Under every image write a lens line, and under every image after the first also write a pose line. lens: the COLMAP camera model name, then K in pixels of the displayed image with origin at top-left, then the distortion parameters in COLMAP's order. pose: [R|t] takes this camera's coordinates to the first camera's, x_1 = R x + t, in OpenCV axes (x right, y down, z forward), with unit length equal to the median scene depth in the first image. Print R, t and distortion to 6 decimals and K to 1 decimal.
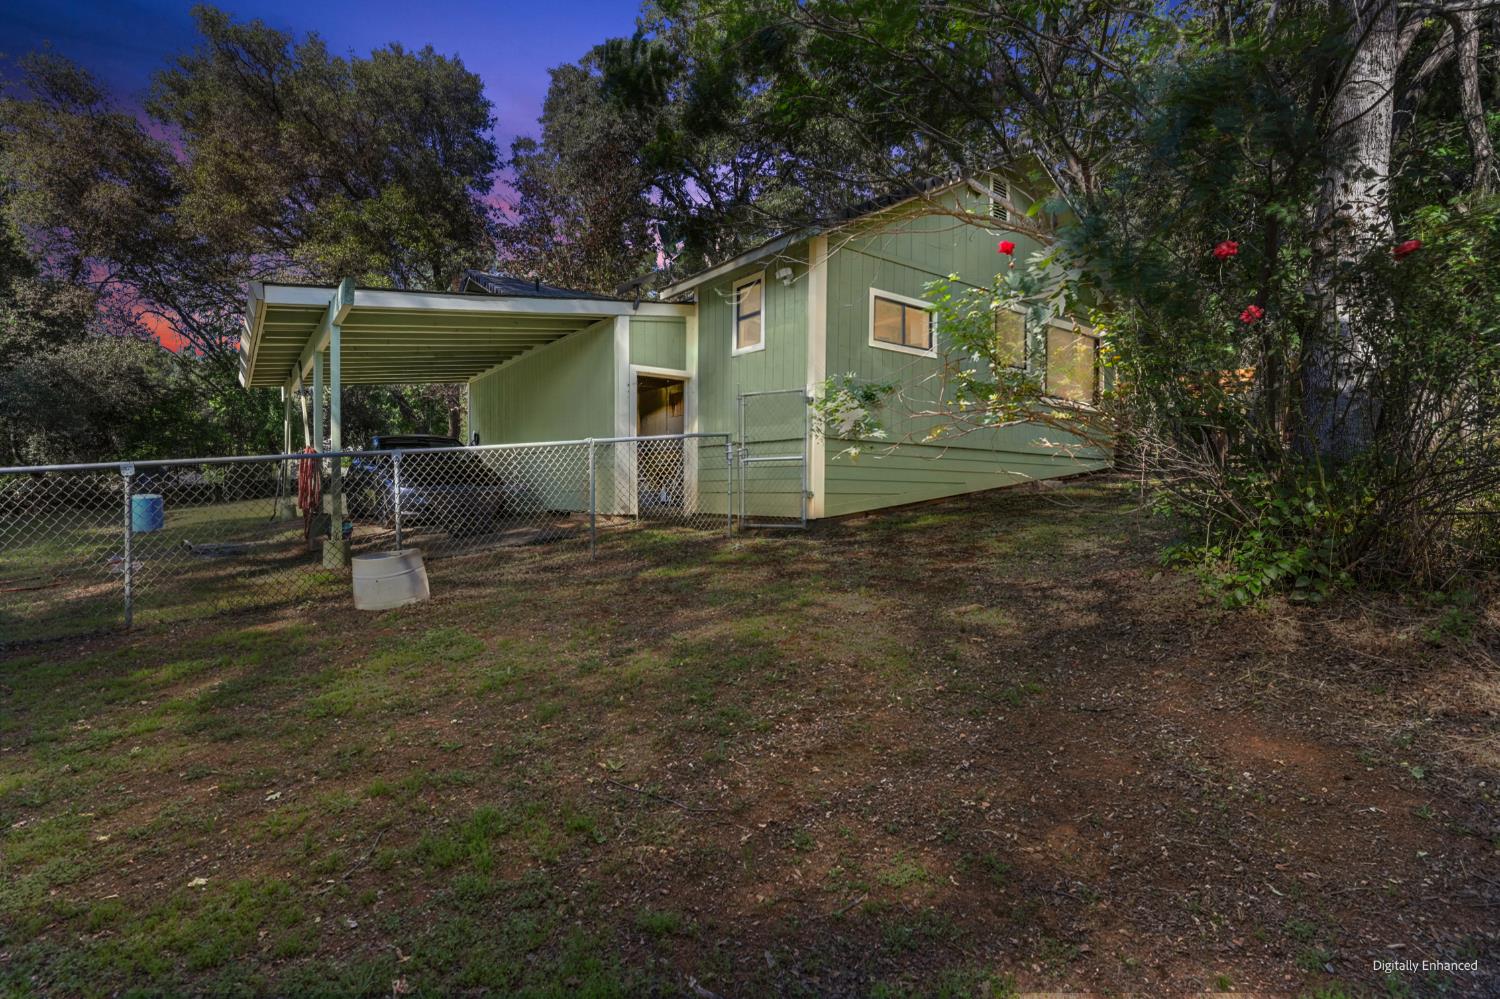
lens RADIAL K [[727.3, 0, 750.0], [0, 727.3, 499.5], [0, 0, 1]] dist [0.000027, -0.000040]
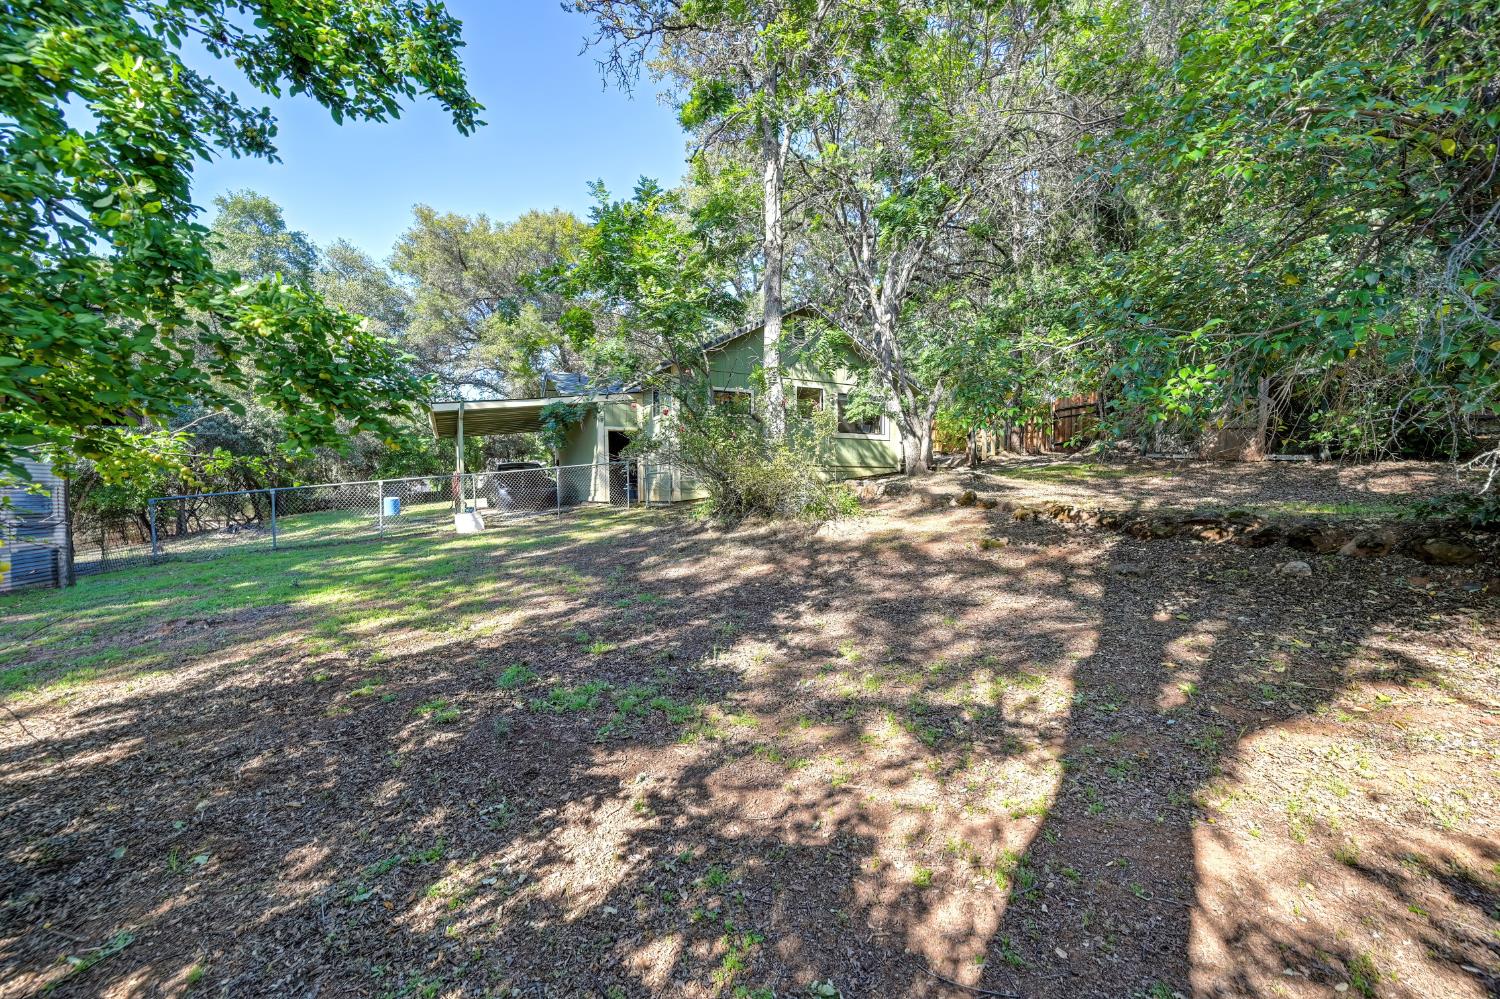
lens RADIAL K [[583.6, 0, 750.0], [0, 583.6, 499.5], [0, 0, 1]] dist [-0.002109, 0.000003]
pose [[0.988483, -0.010865, -0.150939, 0.185711], [0.010330, 0.999937, -0.004326, 0.009864], [0.150977, 0.002717, 0.988534, -0.203146]]
